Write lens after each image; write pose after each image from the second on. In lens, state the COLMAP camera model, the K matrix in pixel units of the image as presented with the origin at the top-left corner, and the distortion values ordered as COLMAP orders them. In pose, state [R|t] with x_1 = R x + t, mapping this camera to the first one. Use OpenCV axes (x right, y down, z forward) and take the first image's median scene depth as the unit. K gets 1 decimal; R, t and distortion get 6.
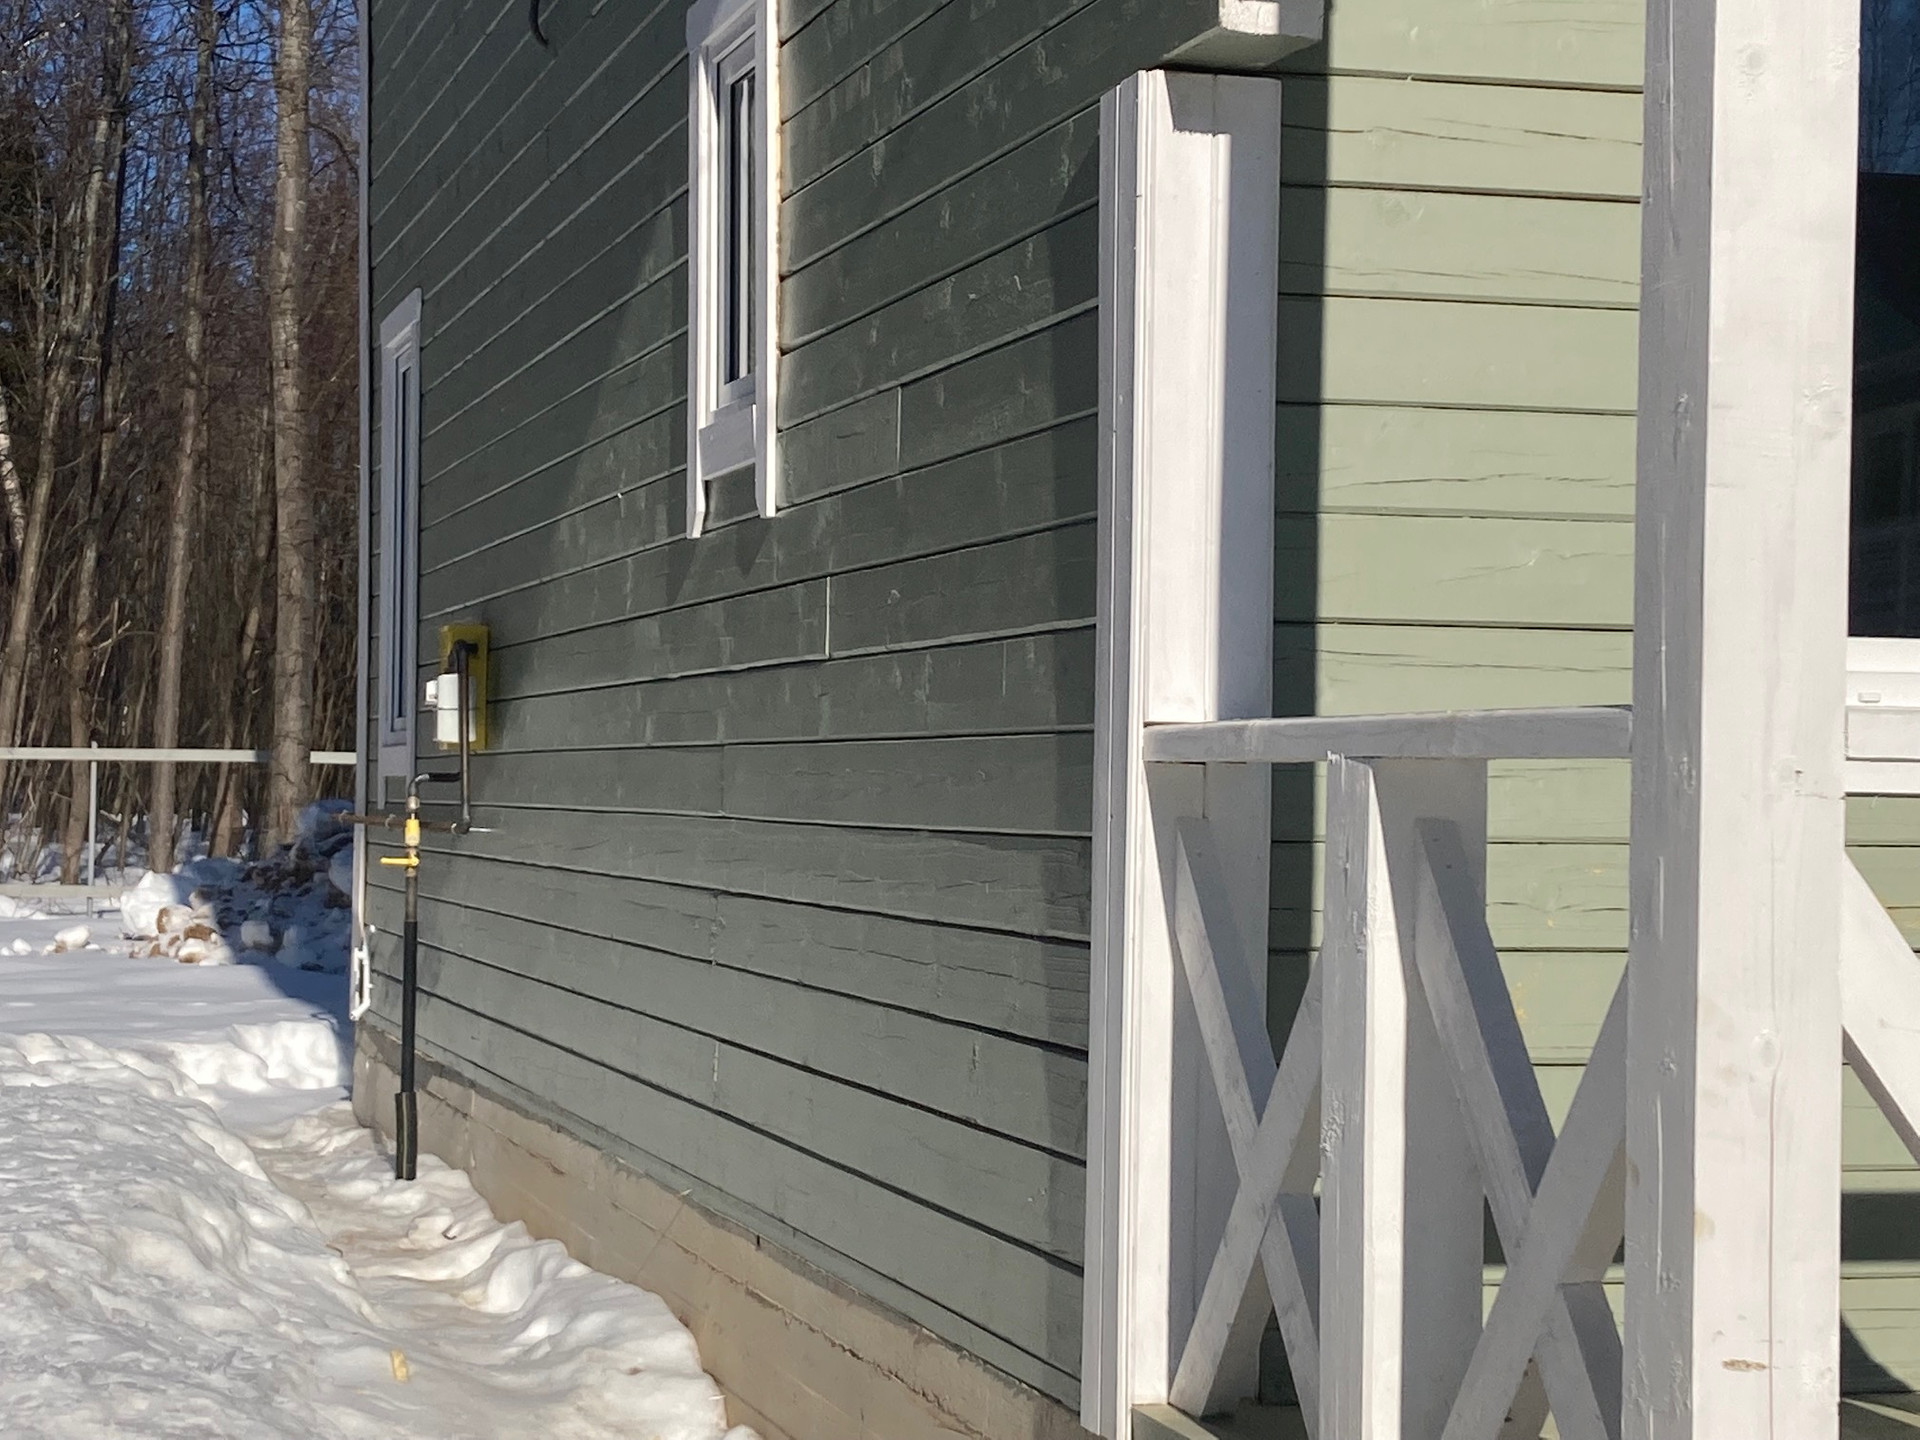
lens RADIAL K [[3728.5, 0, 960.0], [0, 3728.5, 720.0], [0, 0, 1]] dist [0.237179, -1.642175]
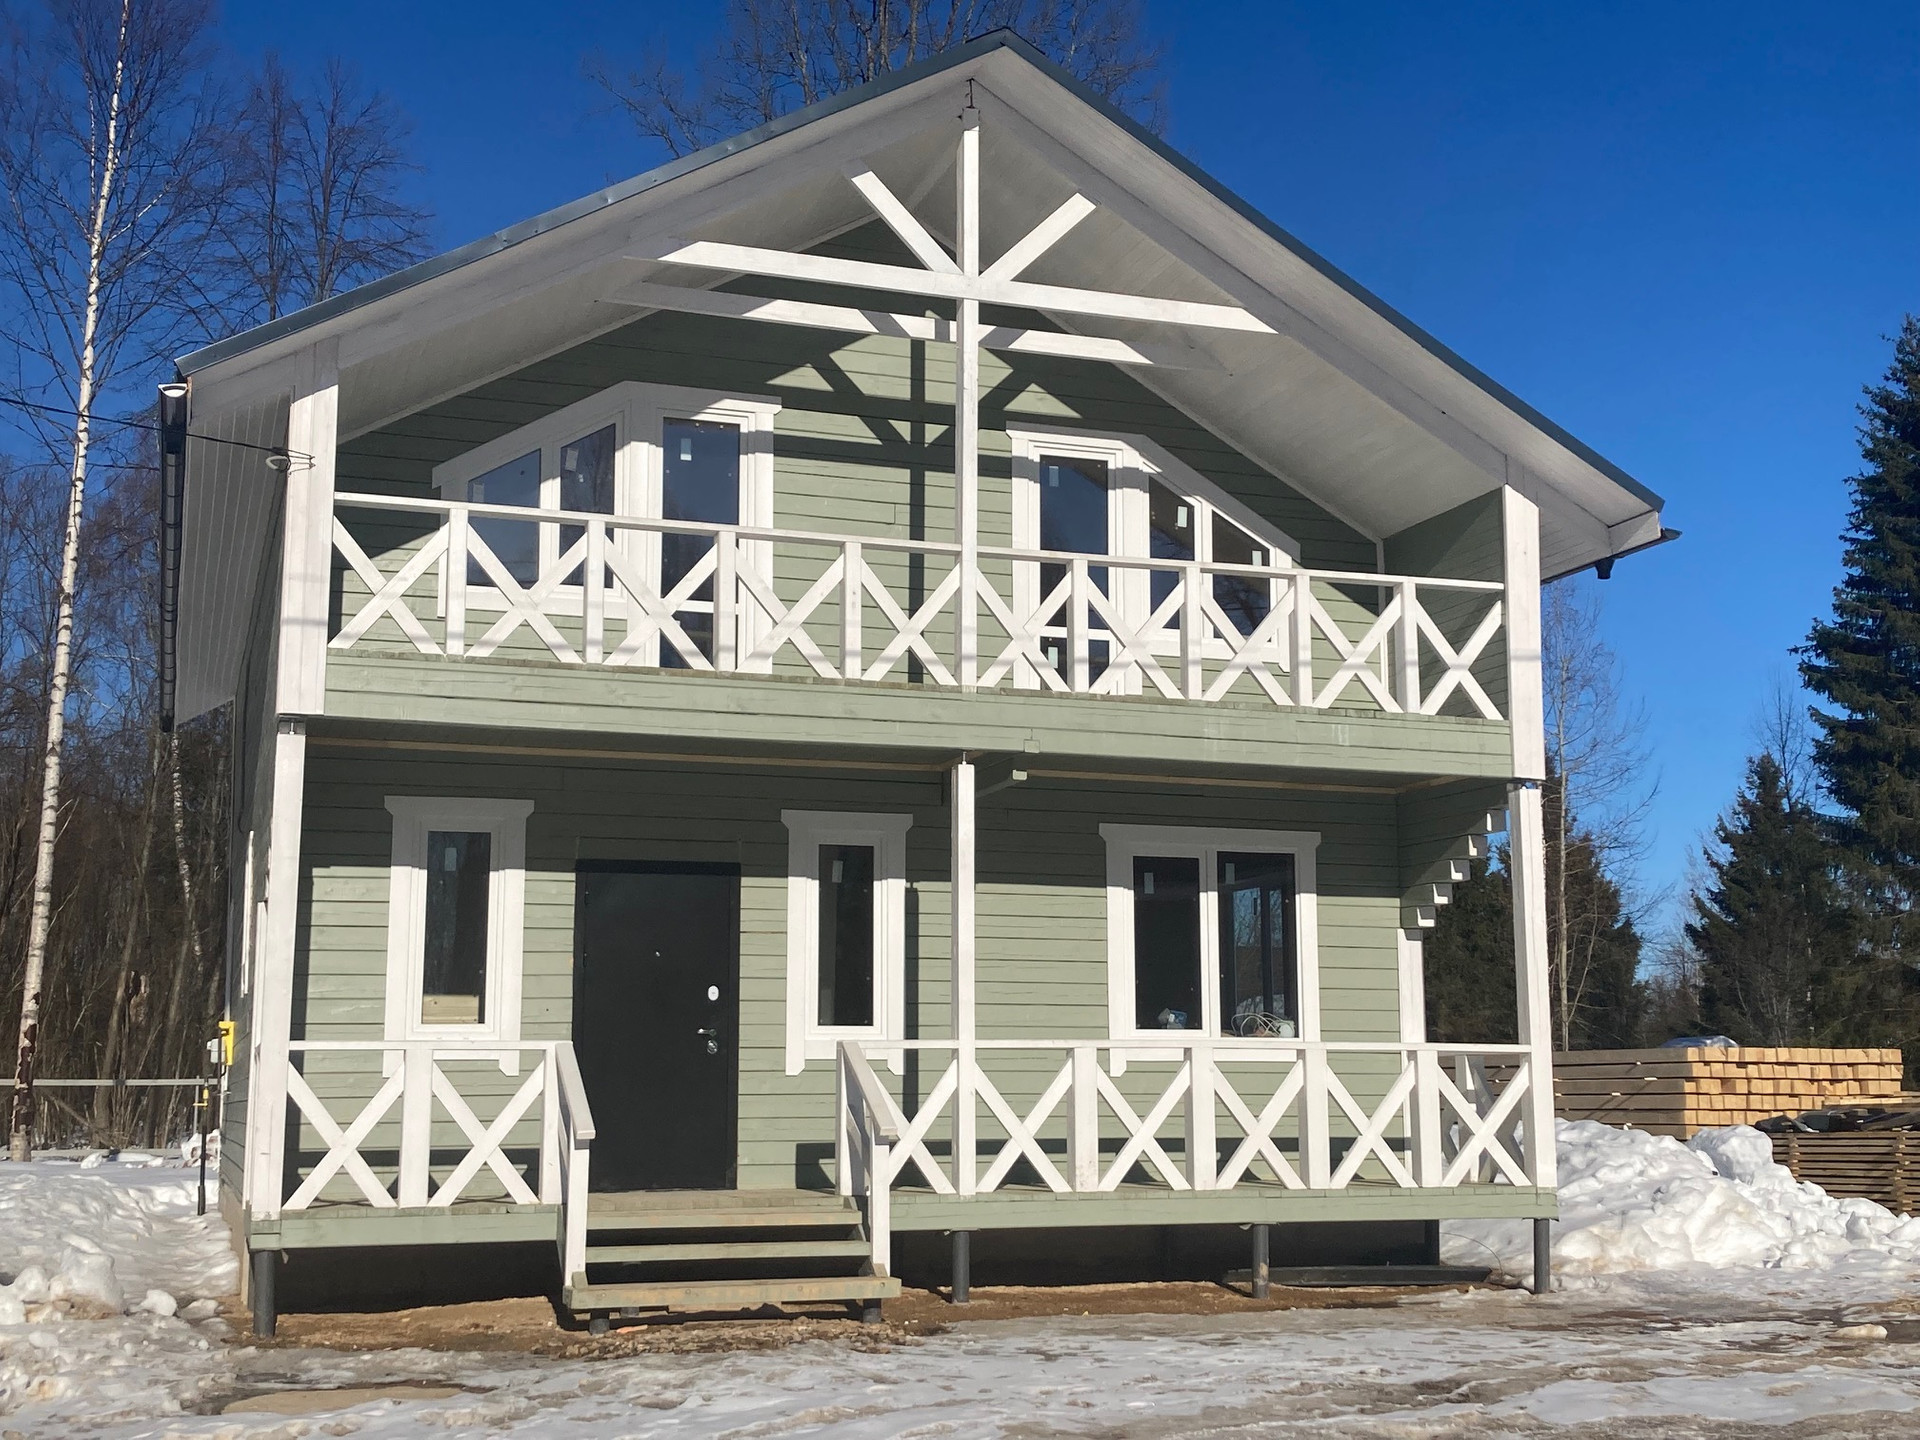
lens RADIAL K [[2291.5, 0, 1007.3], [0, 2291.5, 723.7], [0, 0, 1]] dist [0.114418, -0.261621]
pose [[0.996777, -0.011282, 0.079425, 0.224416], [0.023543, 0.987605, -0.155185, 0.030311], [-0.076690, 0.156554, 0.984687, -0.583846]]
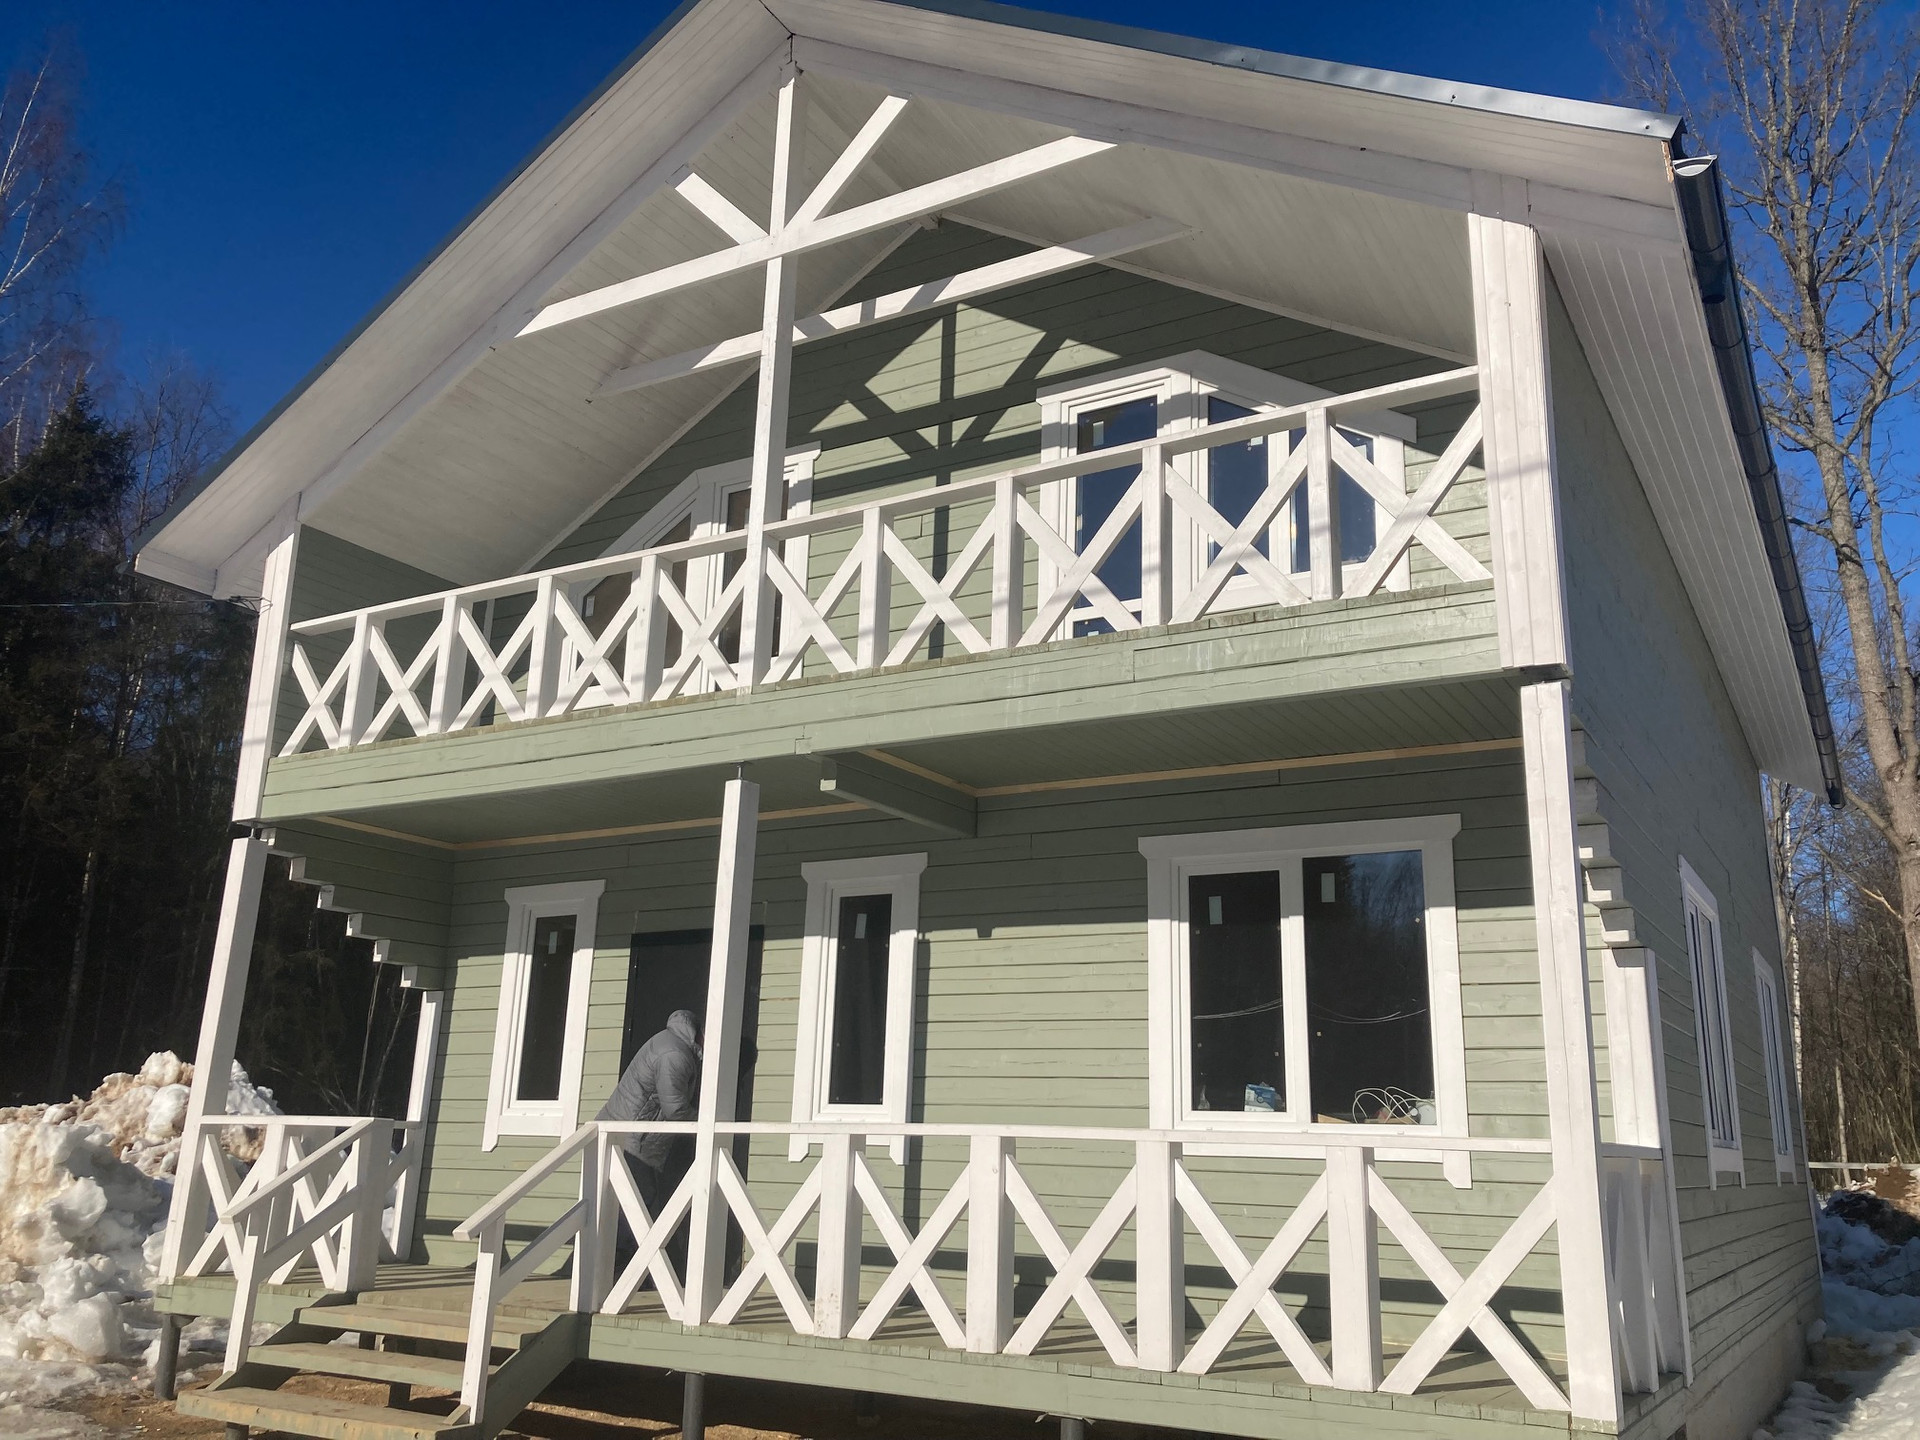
lens RADIAL K [[1581.5, 0, 988.1], [0, 1581.5, 706.9], [0, 0, 1]] dist [0.031612, -0.004525]
pose [[0.701910, -0.193231, -0.685554, 0.691559], [-0.010232, 0.959663, -0.280967, 0.027215], [0.712193, 0.204228, 0.671619, 0.008066]]
